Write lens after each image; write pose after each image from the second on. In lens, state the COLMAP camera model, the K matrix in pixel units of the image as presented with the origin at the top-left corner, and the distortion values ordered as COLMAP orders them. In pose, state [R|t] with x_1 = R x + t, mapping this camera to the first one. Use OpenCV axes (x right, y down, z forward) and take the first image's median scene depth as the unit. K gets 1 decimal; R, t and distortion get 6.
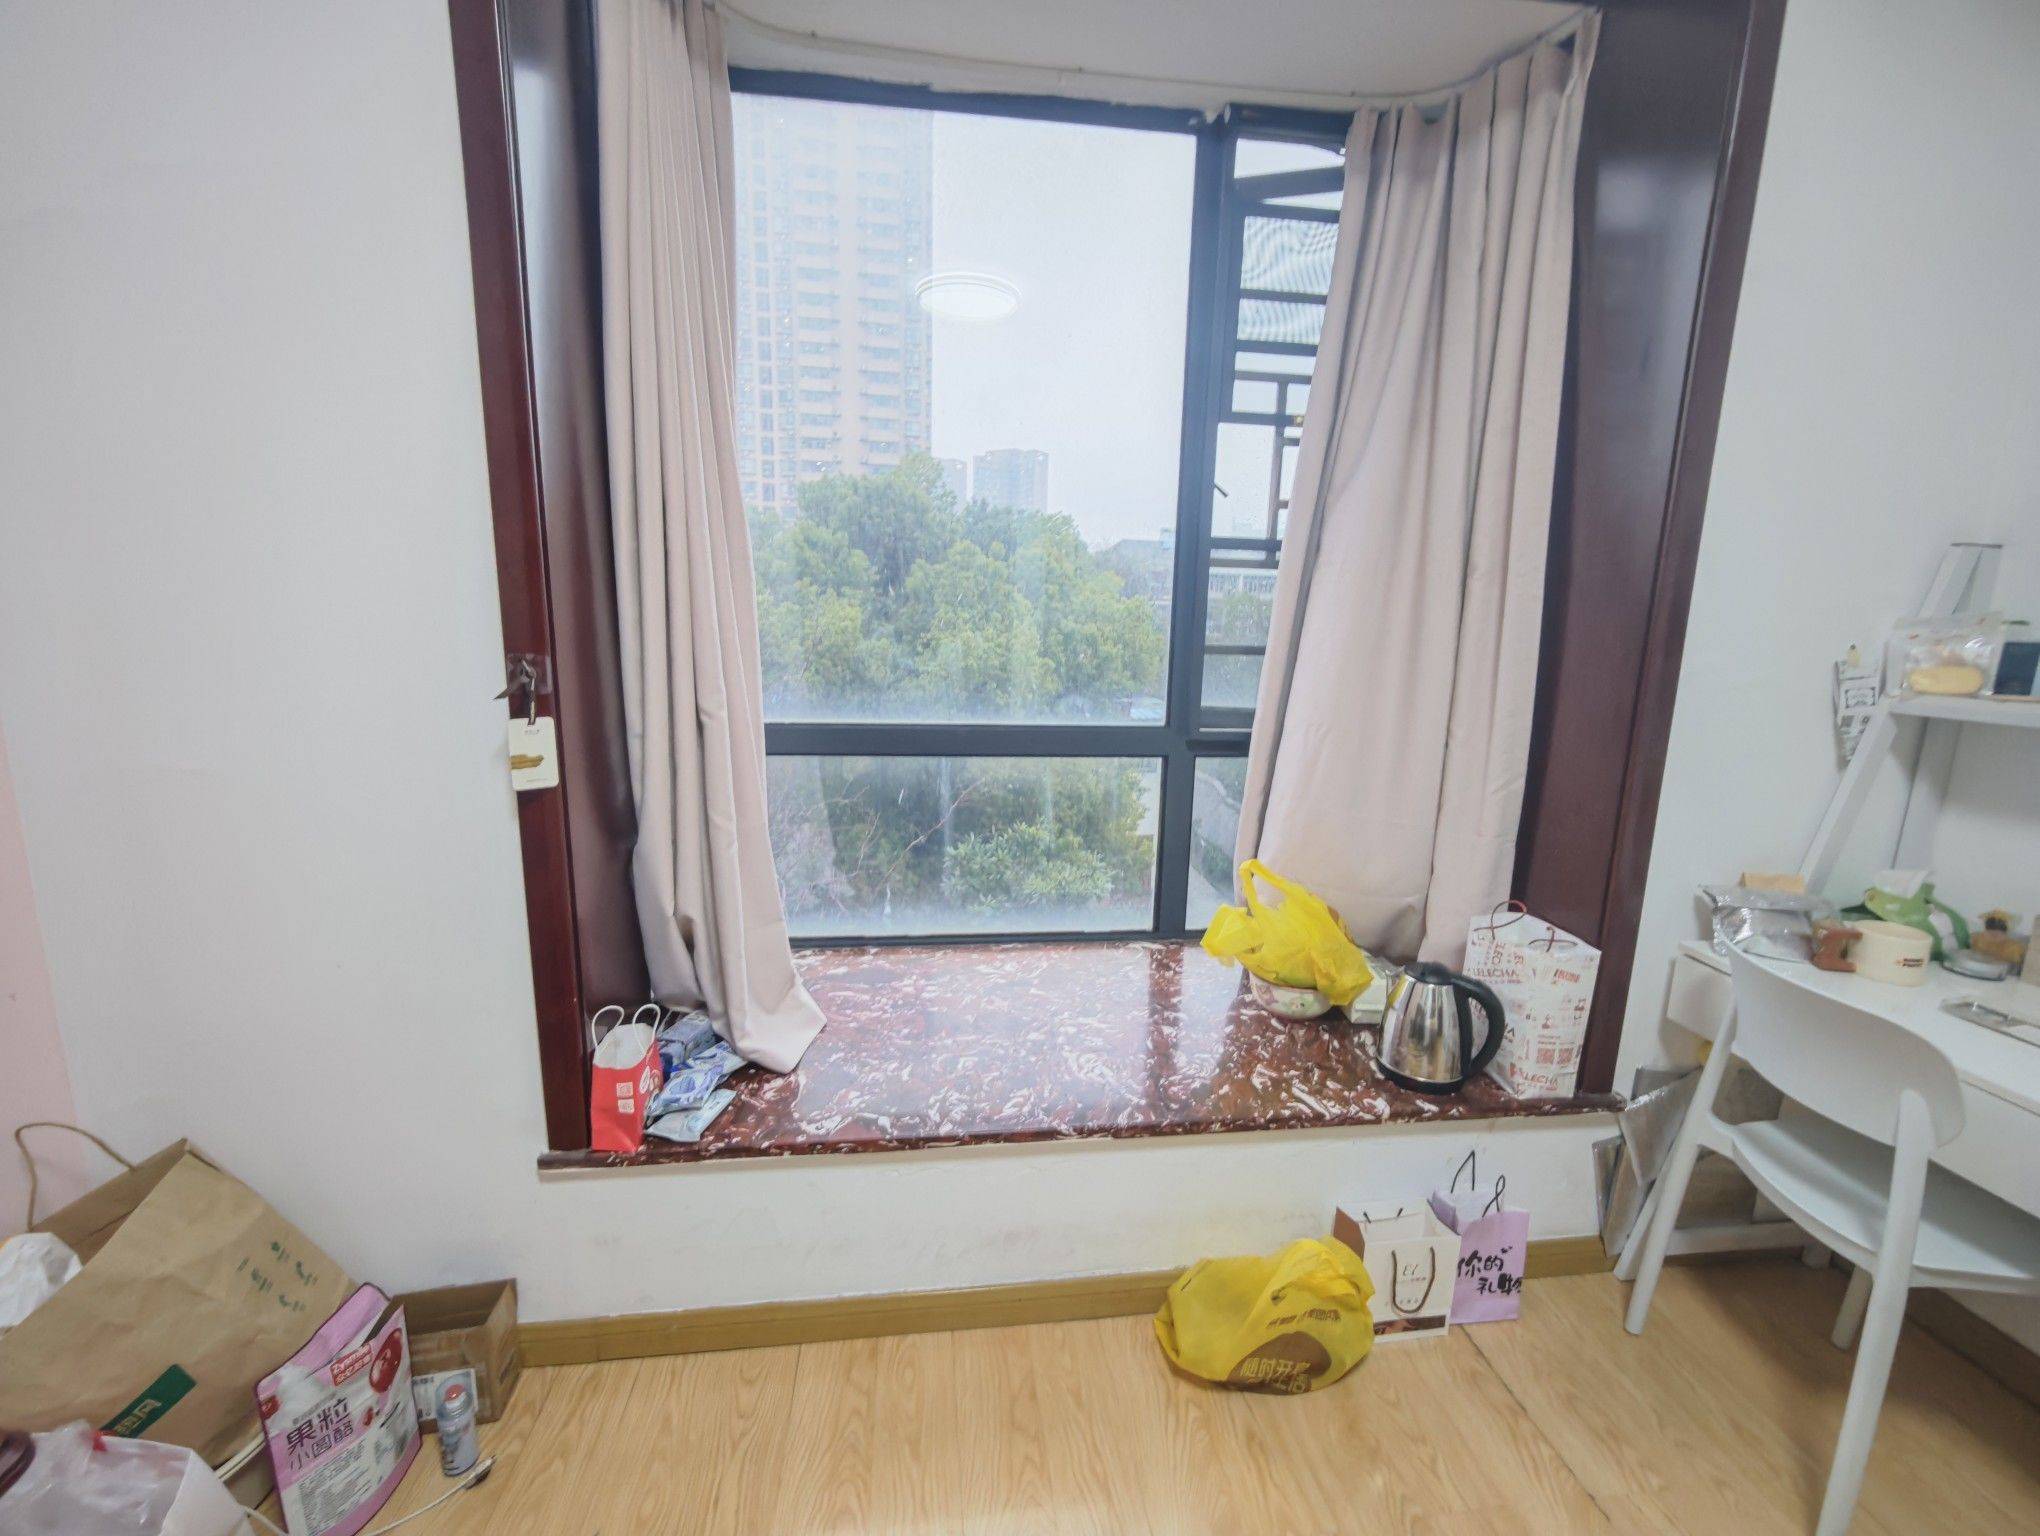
lens RADIAL K [[848.8, 0, 1026.0], [0, 848.8, 766.8], [0, 0, 1]] dist [0.001632, -0.000281]
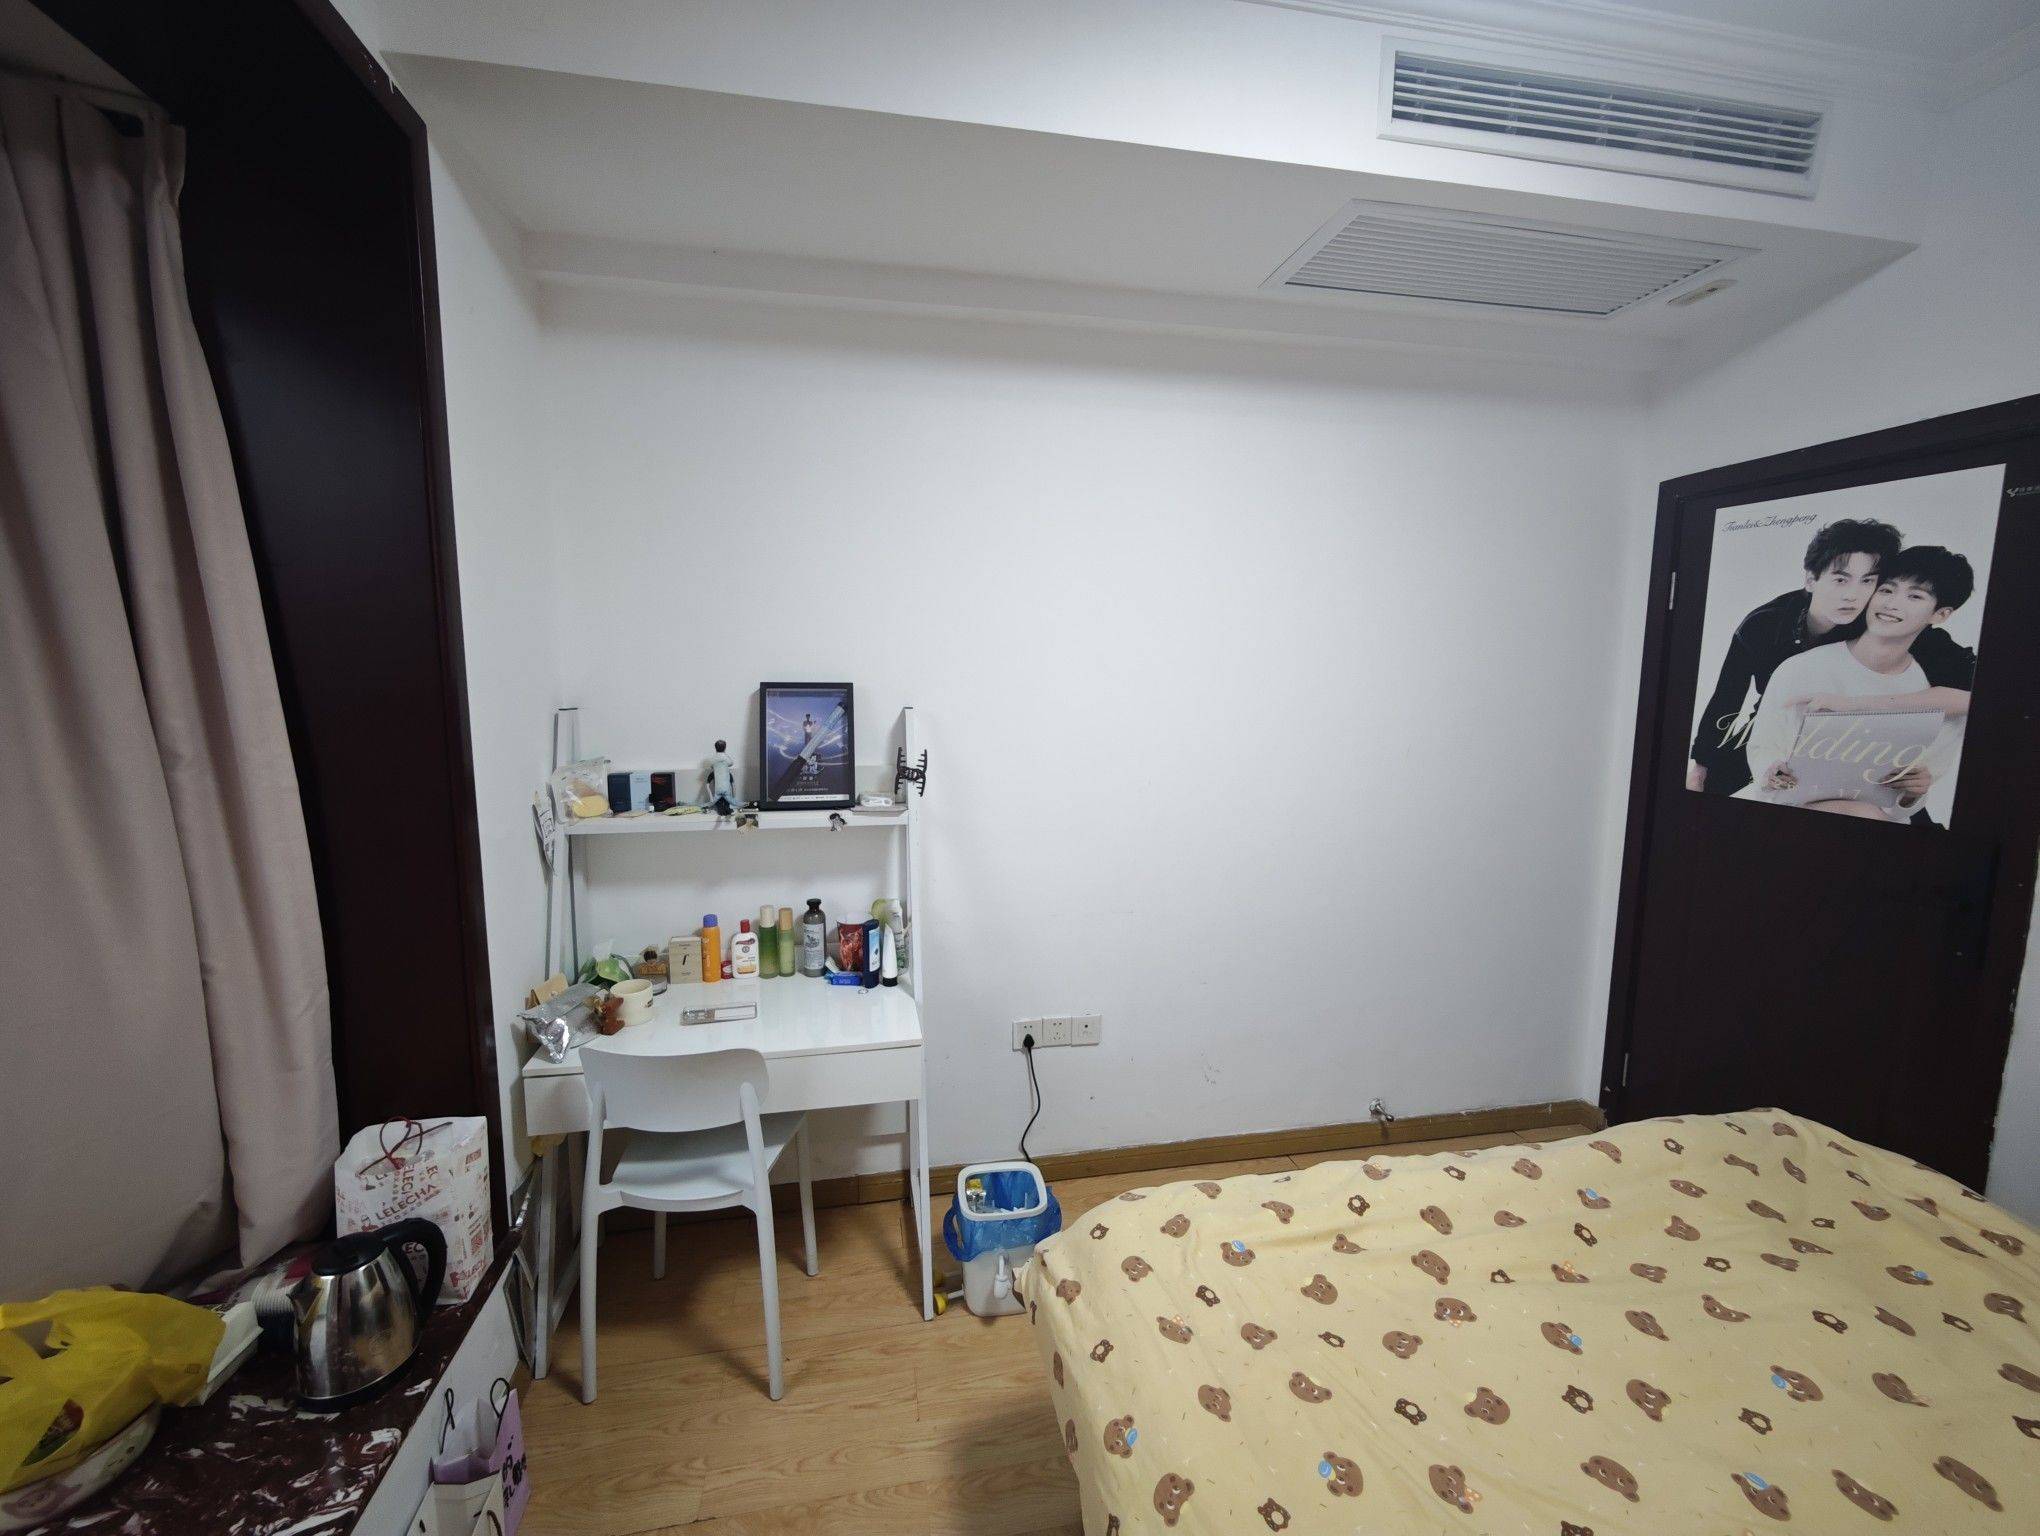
lens RADIAL K [[848.8, 0, 1025.6], [0, 848.8, 767.7], [0, 0, 1]] dist [0.001632, -0.000281]
pose [[-0.076251, -0.147855, 0.986065, -0.337861], [0.169621, 0.972606, 0.158953, -0.249320], [-0.982555, 0.179378, -0.049083, 0.321289]]
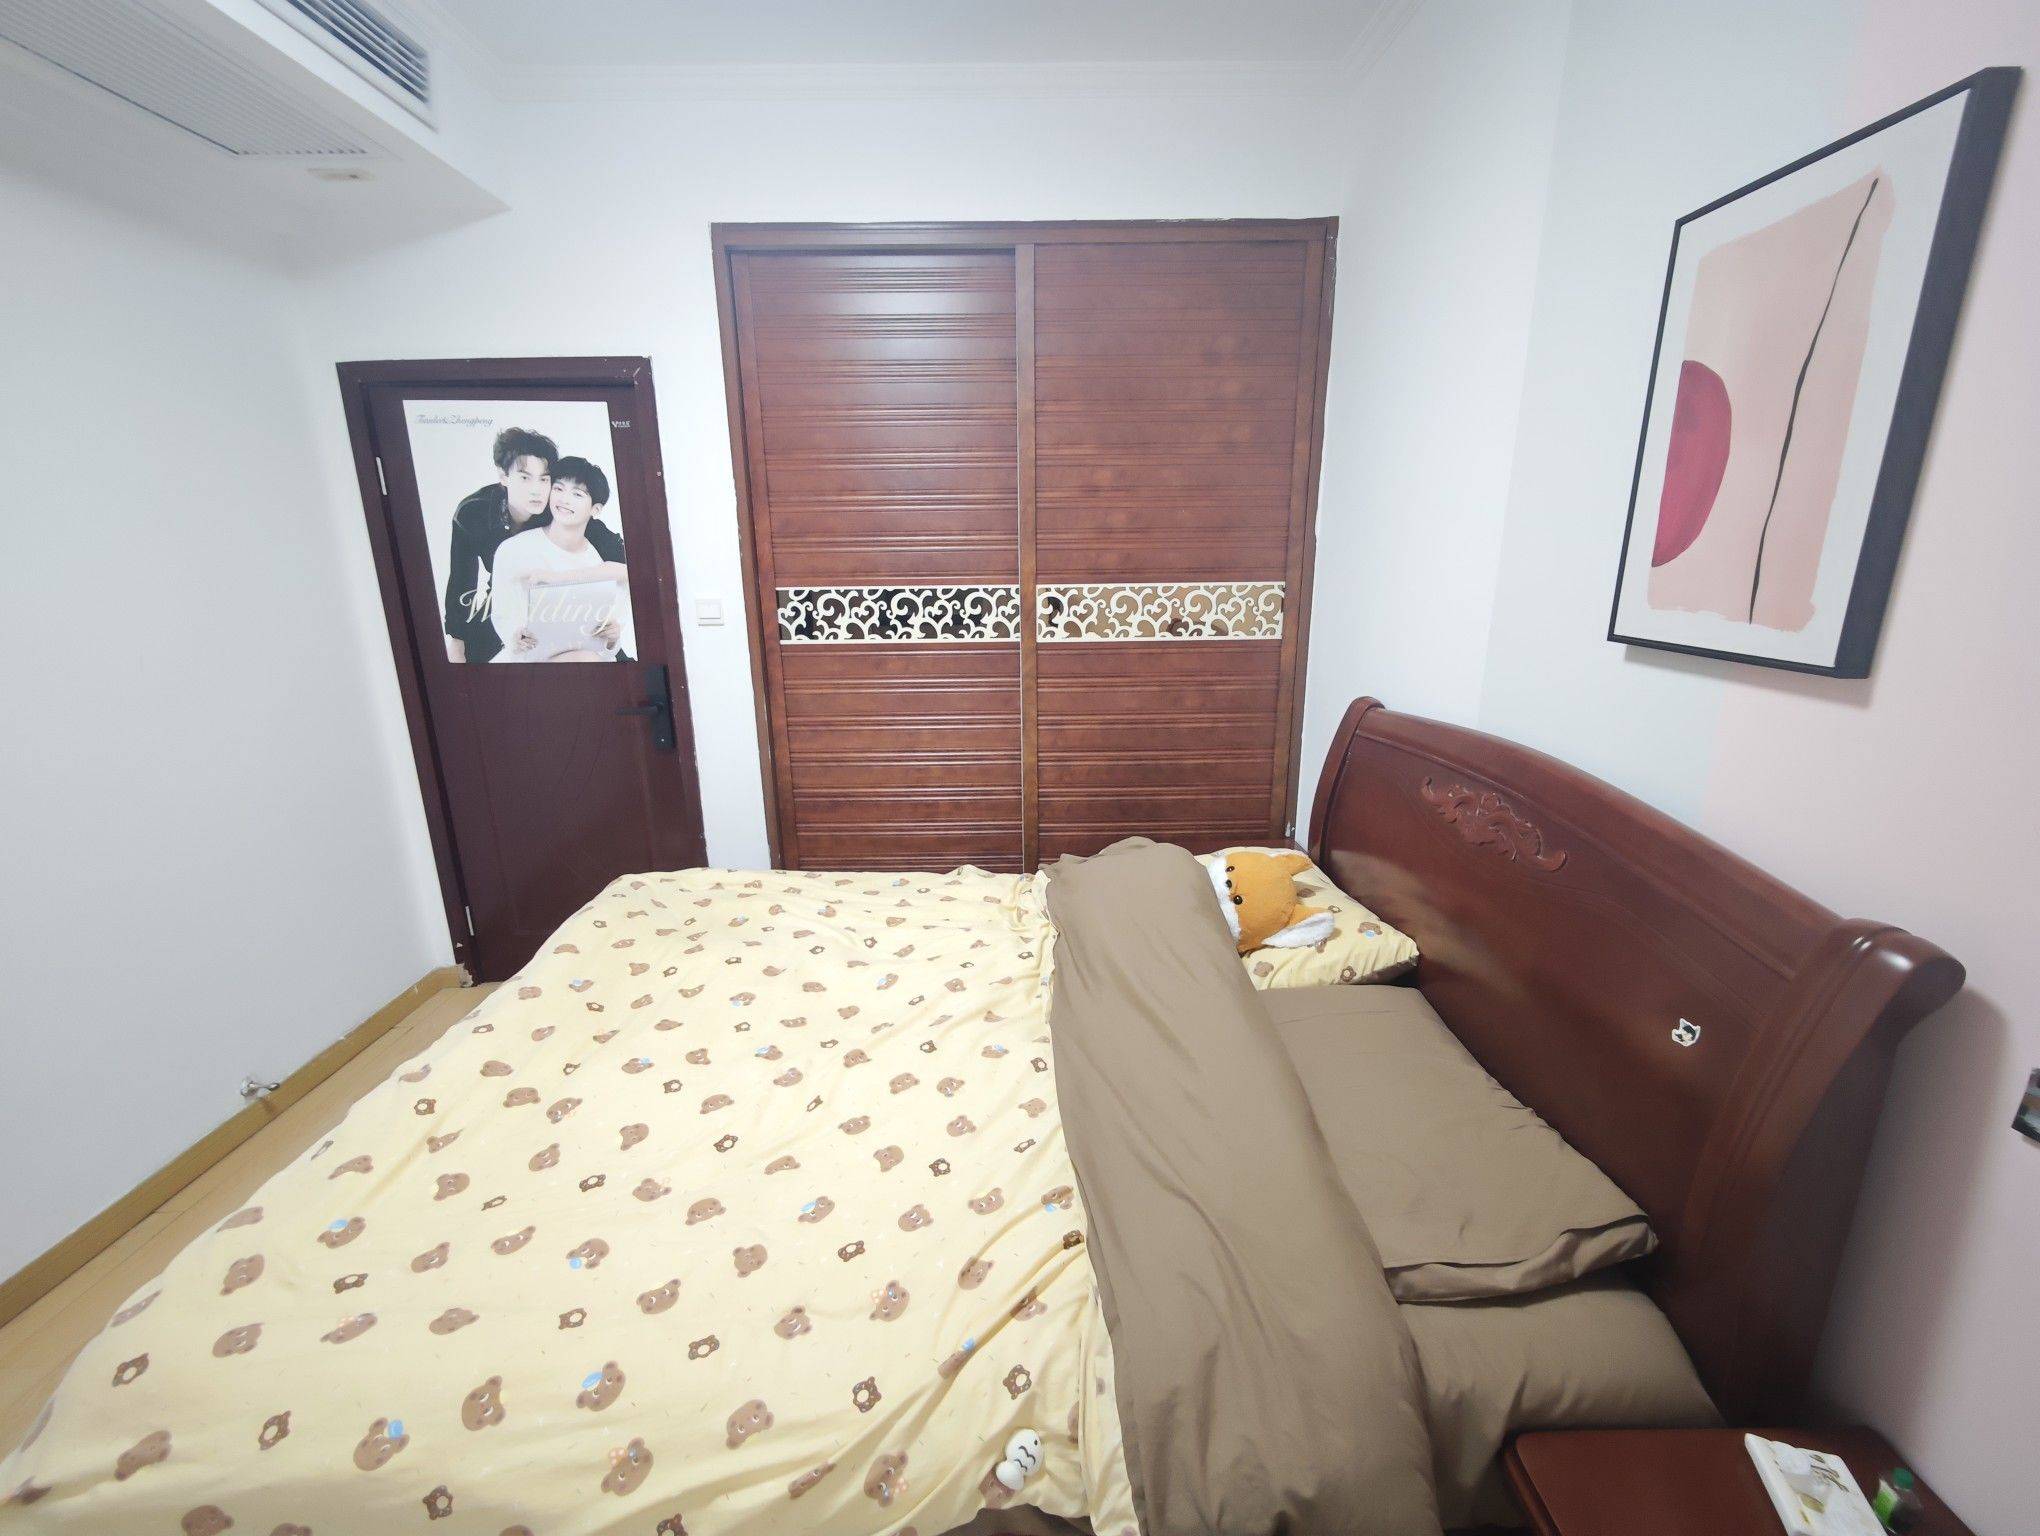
lens RADIAL K [[848.8, 0, 1019.9], [0, 848.8, 769.1], [0, 0, 1]] dist [0.001632, -0.000281]
pose [[-0.993950, -0.039828, 0.102363, -0.238858], [0.007306, 0.905905, 0.423418, -0.291175], [-0.109595, 0.421604, -0.900133, 0.610267]]
